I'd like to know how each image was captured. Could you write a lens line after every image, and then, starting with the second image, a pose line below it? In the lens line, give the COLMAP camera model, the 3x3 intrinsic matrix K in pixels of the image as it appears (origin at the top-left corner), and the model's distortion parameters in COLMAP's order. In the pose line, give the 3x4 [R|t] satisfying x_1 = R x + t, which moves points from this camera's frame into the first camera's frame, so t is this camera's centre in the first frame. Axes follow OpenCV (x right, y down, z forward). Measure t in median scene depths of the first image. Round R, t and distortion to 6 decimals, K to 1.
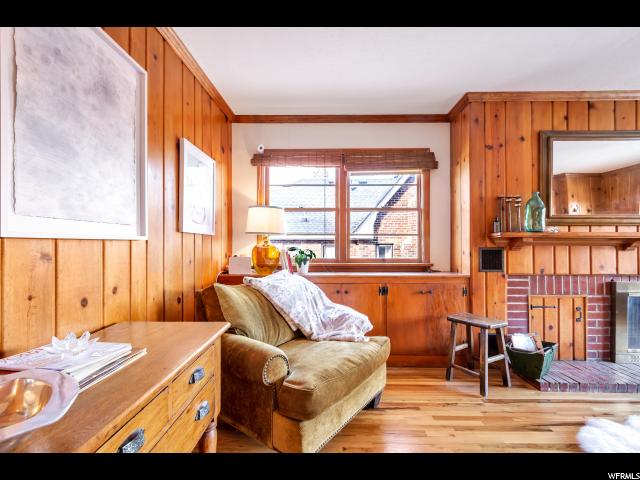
lens RADIAL K [[288.3, 0, 314.5], [0, 288.3, 244.1], [0, 0, 1]] dist [-0.001986, 0.000119]
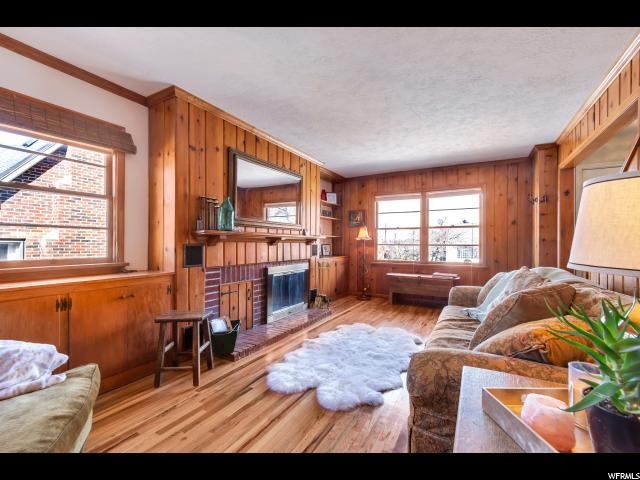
lens RADIAL K [[288.3, 0, 323.2], [0, 288.3, 242.2], [0, 0, 1]] dist [-0.001986, 0.000119]
pose [[0.450922, 0.002598, 0.892560, -0.112925], [-0.008130, 0.999966, 0.001196, 0.000538], [-0.892526, -0.007796, 0.450928, 0.101454]]
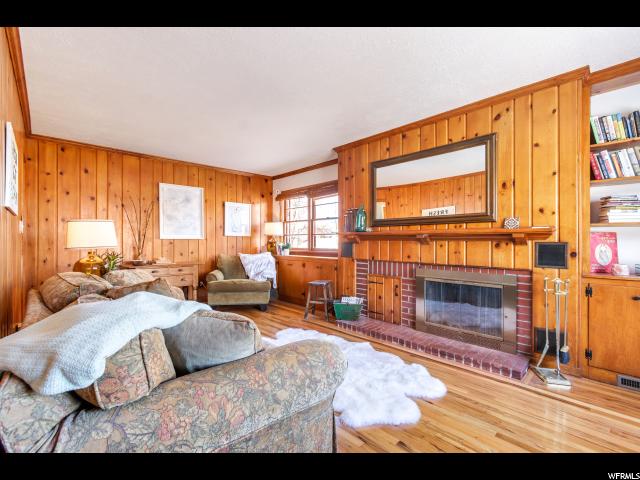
lens RADIAL K [[288.3, 0, 316.4], [0, 288.3, 241.7], [0, 0, 1]] dist [-0.001986, 0.000119]
pose [[0.698101, 0.000740, -0.715999, 1.638999], [0.003345, 0.999985, 0.004294, 0.003673], [0.715991, -0.005393, 0.698088, -0.232735]]
